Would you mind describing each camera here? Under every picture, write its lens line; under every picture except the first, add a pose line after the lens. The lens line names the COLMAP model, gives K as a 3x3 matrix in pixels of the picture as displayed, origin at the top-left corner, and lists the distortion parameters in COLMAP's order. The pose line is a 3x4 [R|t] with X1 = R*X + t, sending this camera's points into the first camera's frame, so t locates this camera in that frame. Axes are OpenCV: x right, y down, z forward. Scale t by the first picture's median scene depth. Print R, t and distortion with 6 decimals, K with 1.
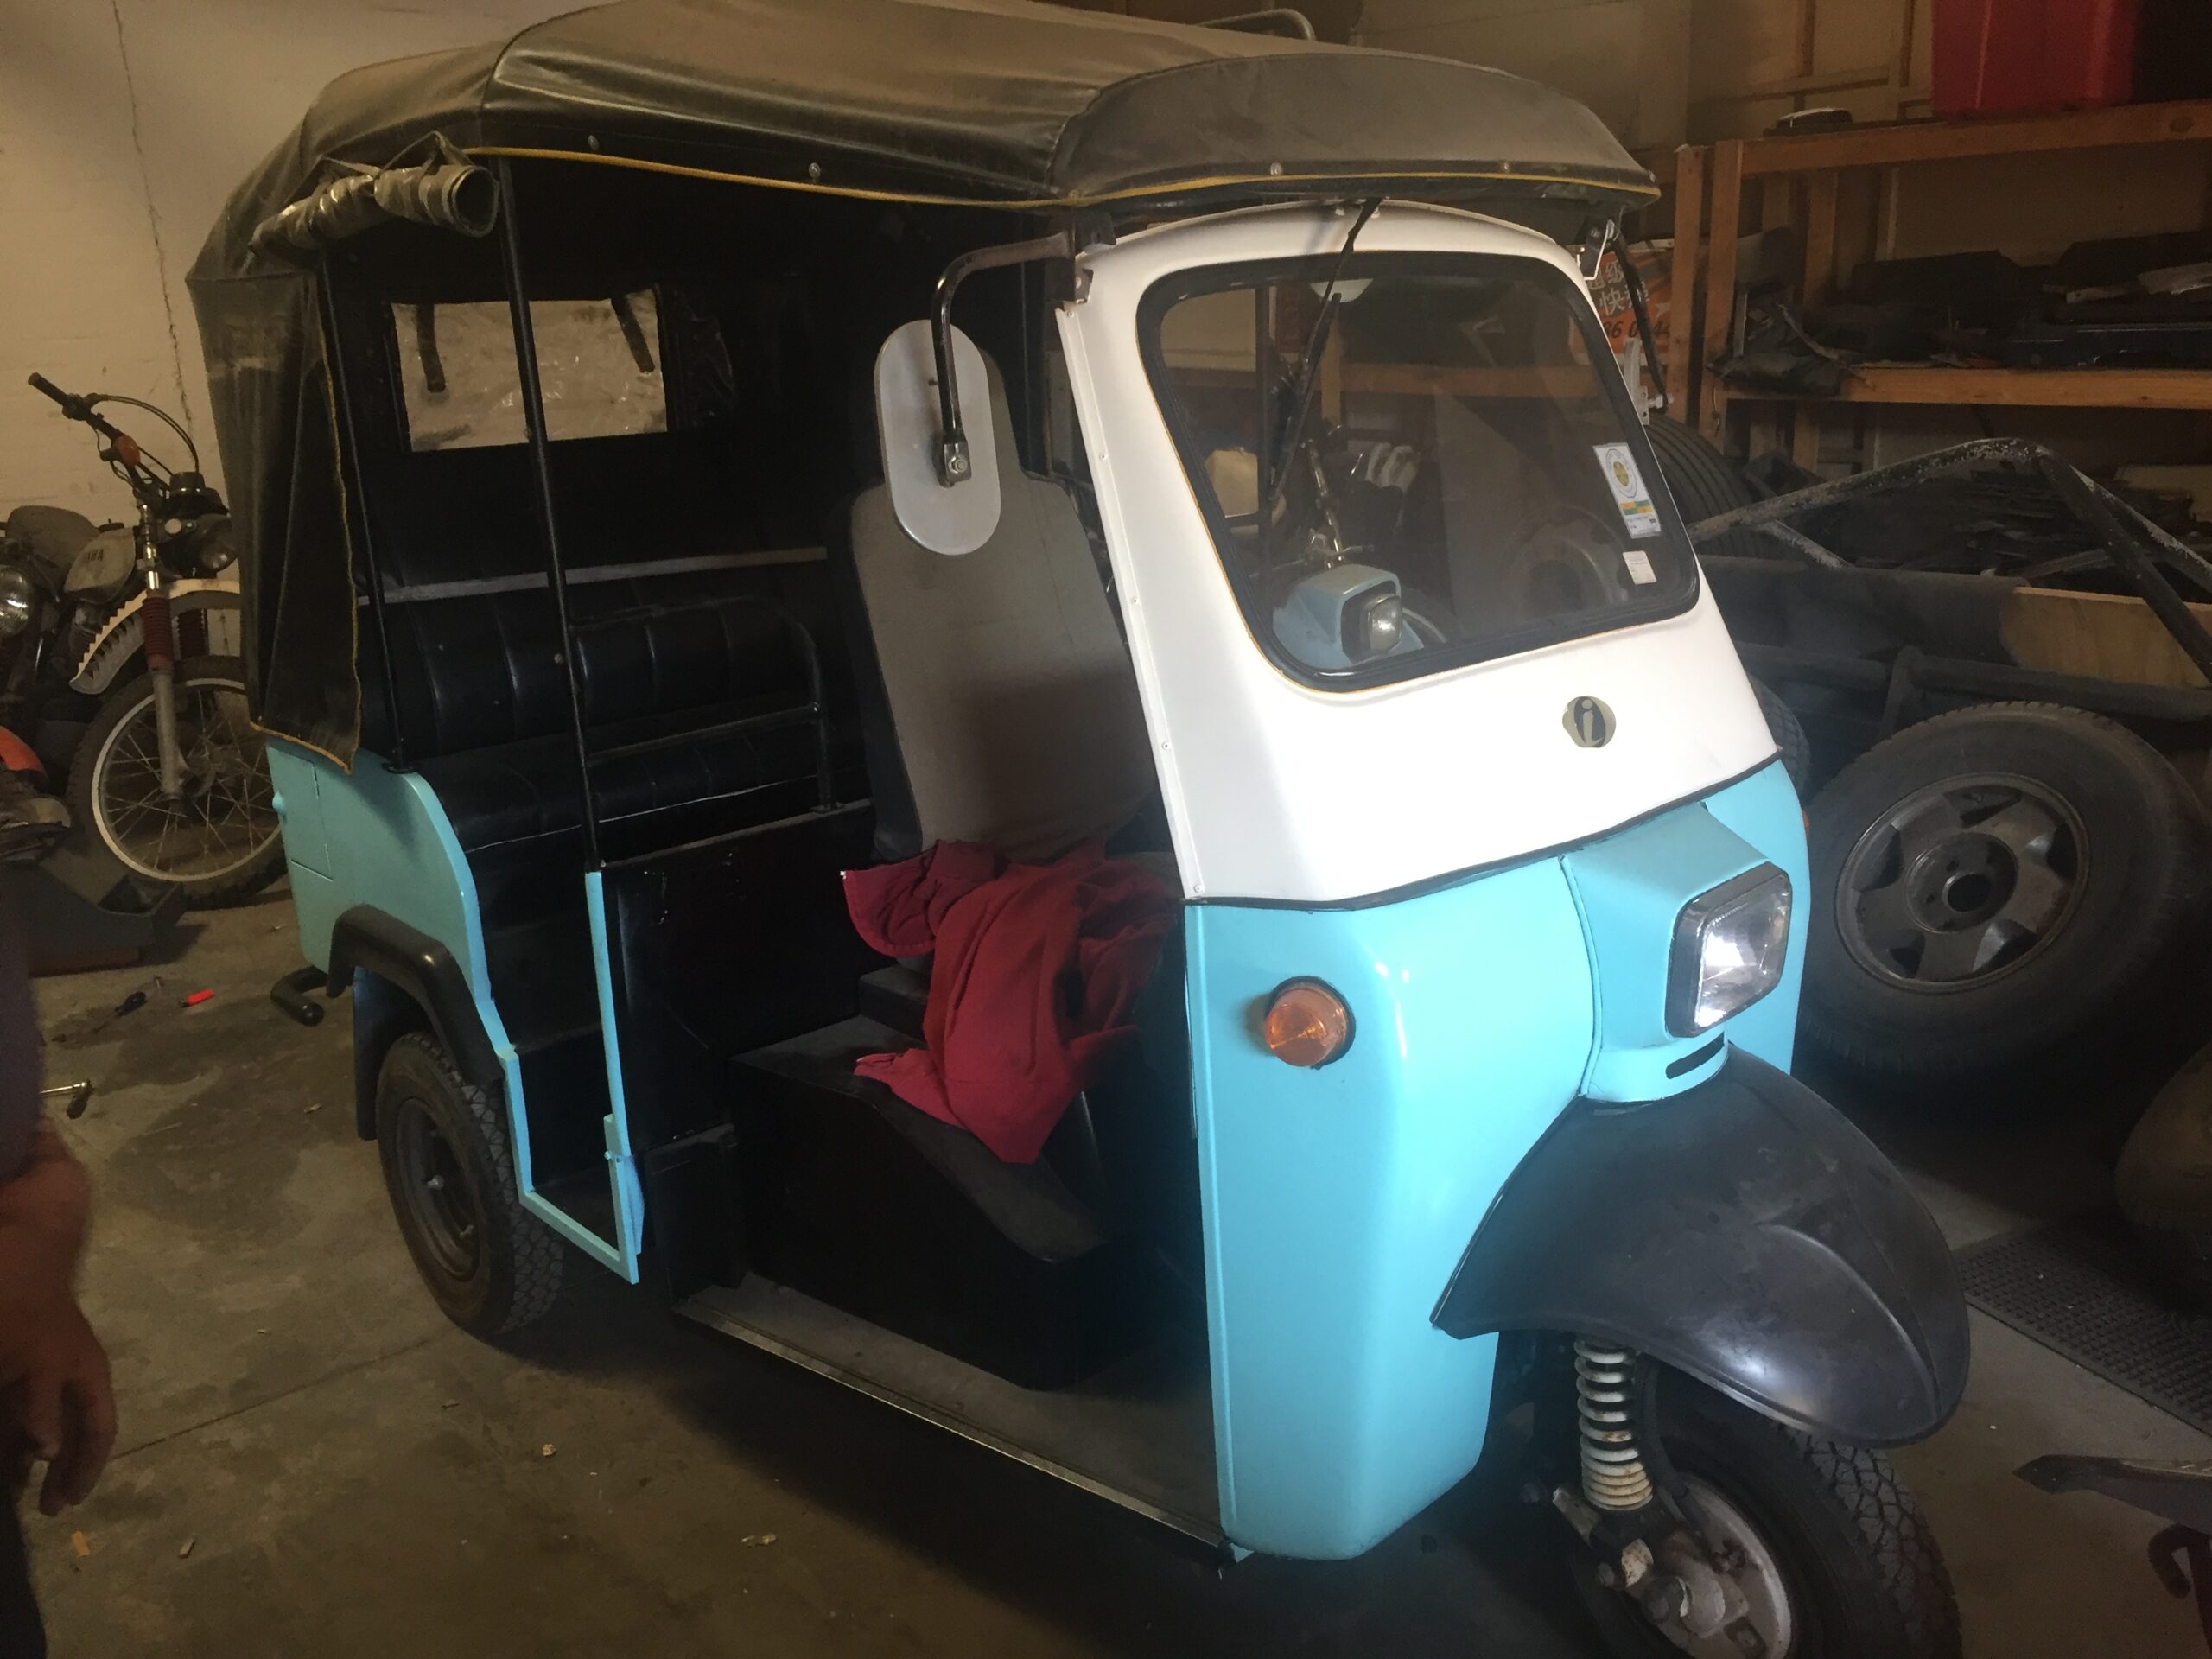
lens RADIAL K [[1842.8, 0, 1109.3], [0, 1842.8, 829.7], [0, 0, 1]] dist [-0.000715, 0.003105]
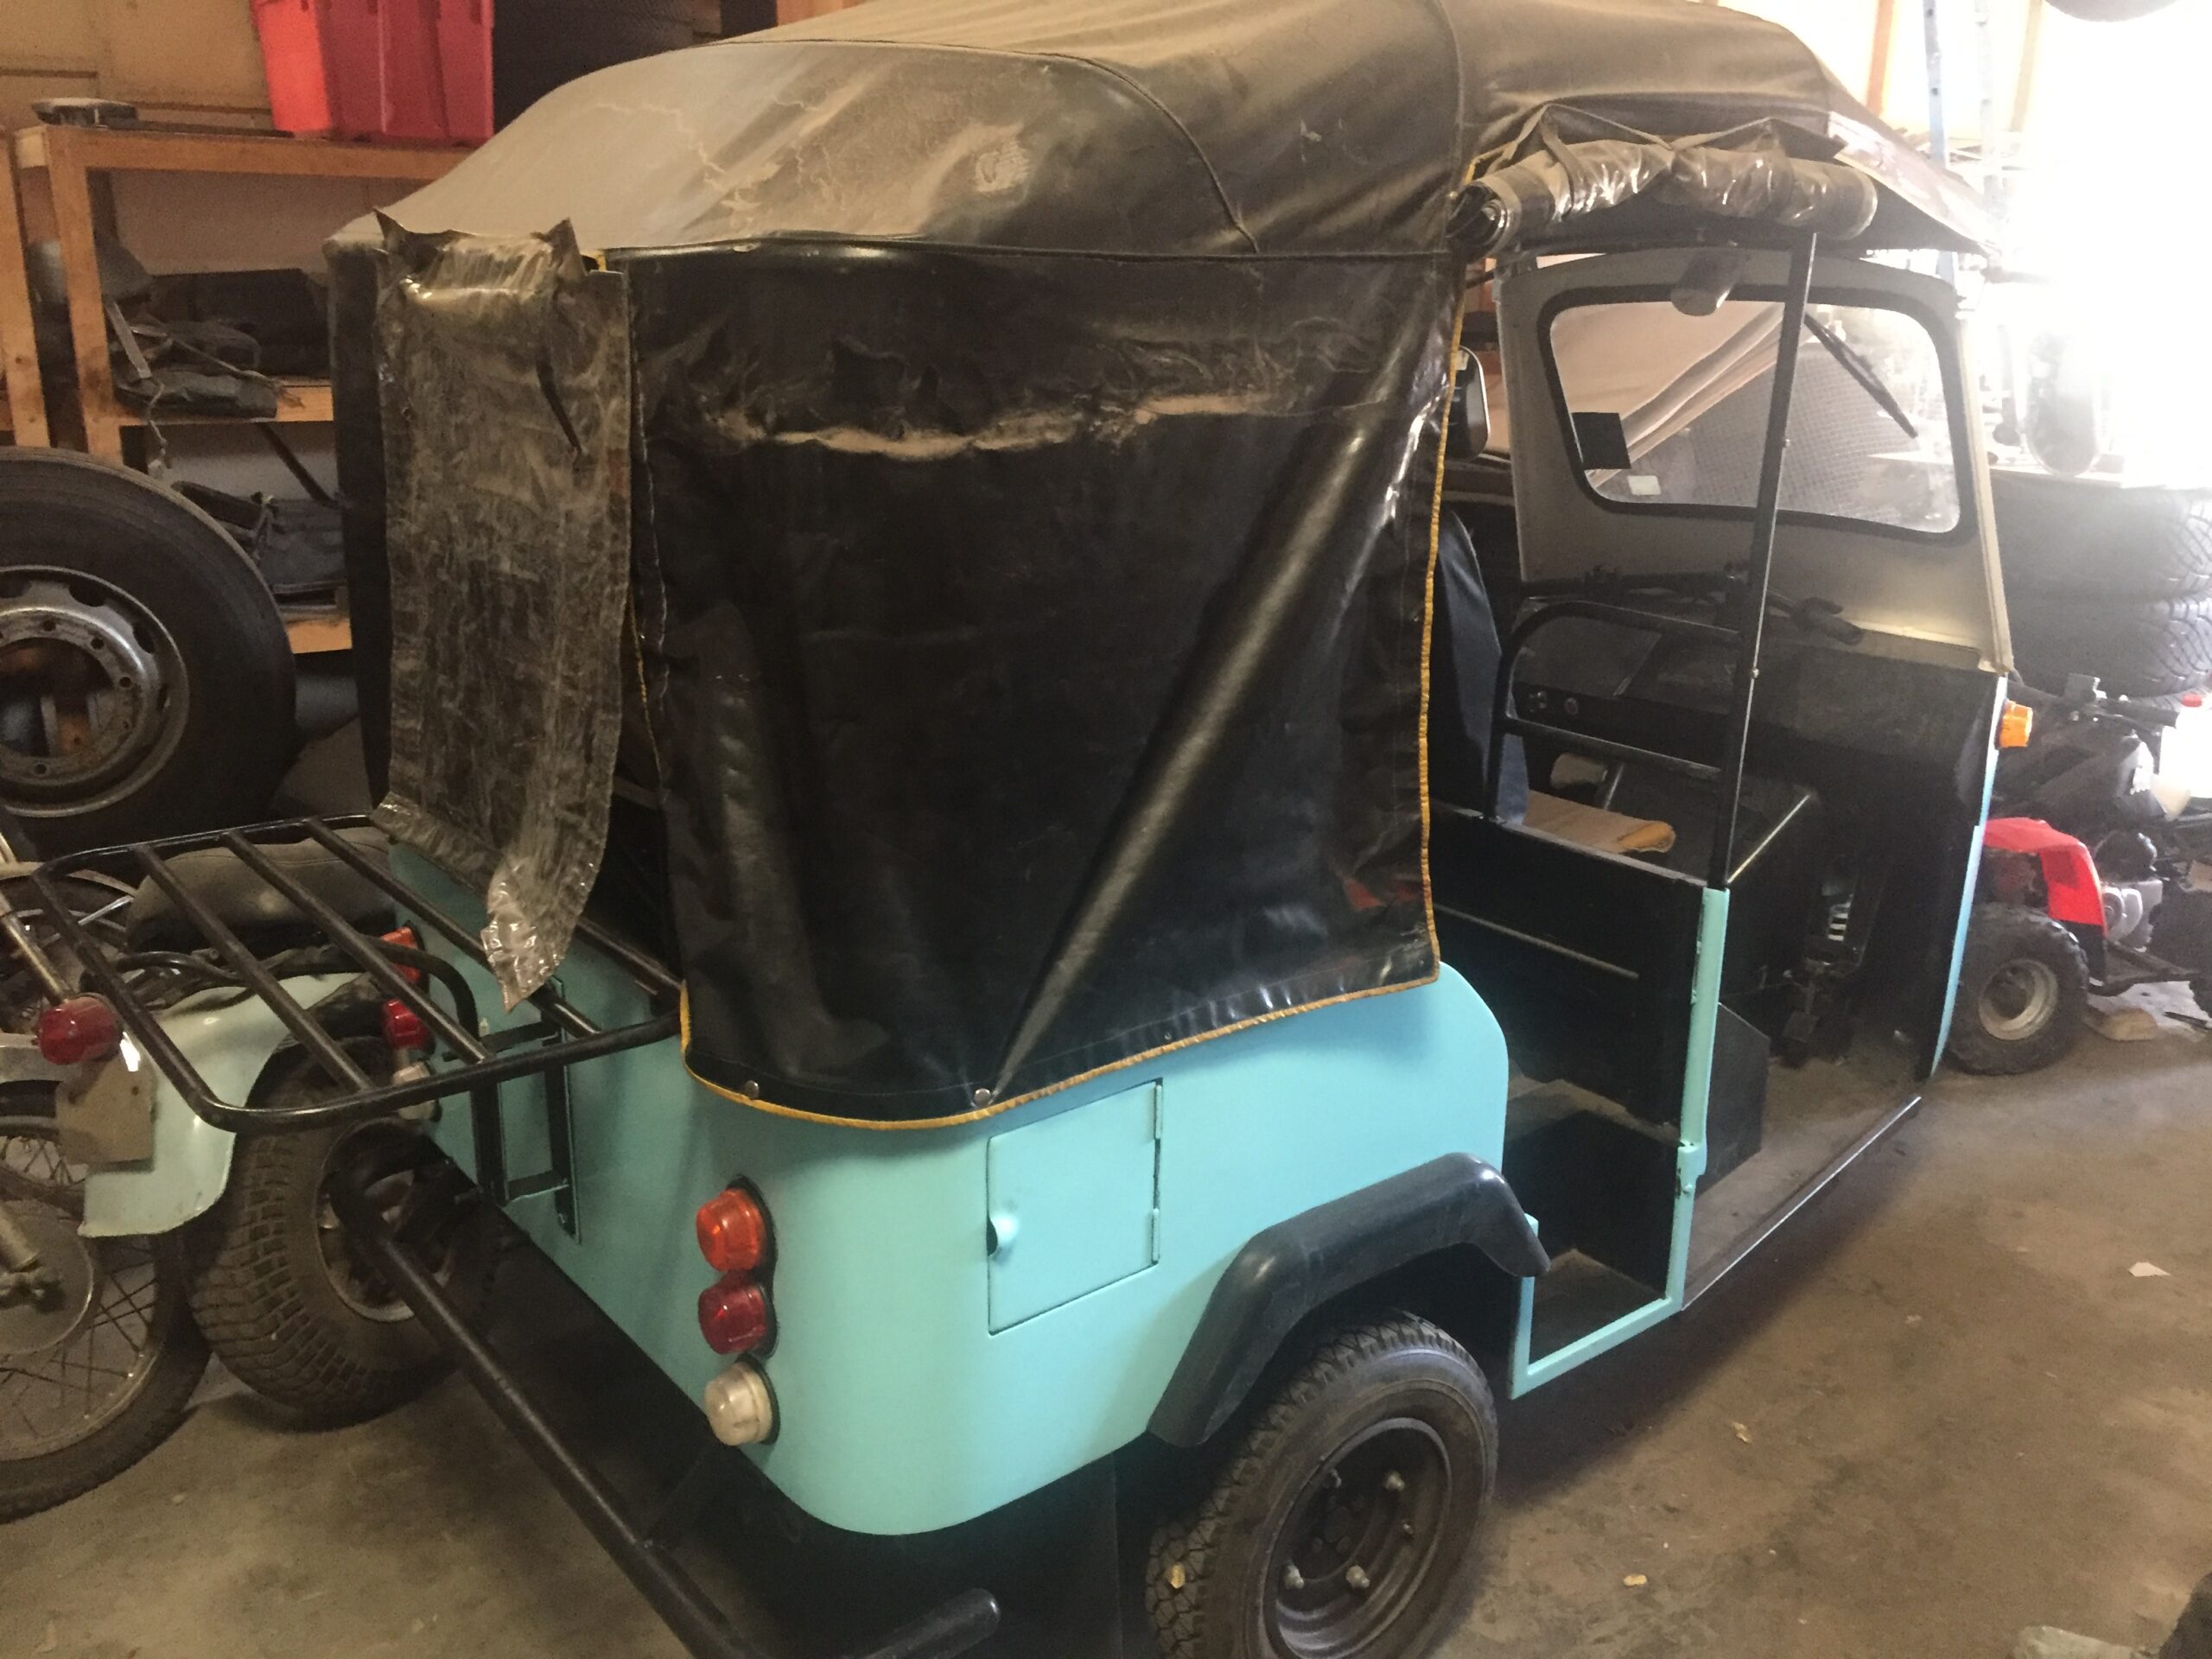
lens RADIAL K [[1842.8, 0, 1105.0], [0, 1842.8, 831.4], [0, 0, 1]] dist [-0.000715, 0.003105]
pose [[0.082286, -0.250186, 0.964695, -0.538037], [0.262572, 0.939220, 0.221182, -0.133085], [-0.961397, 0.235102, 0.142976, 0.506286]]
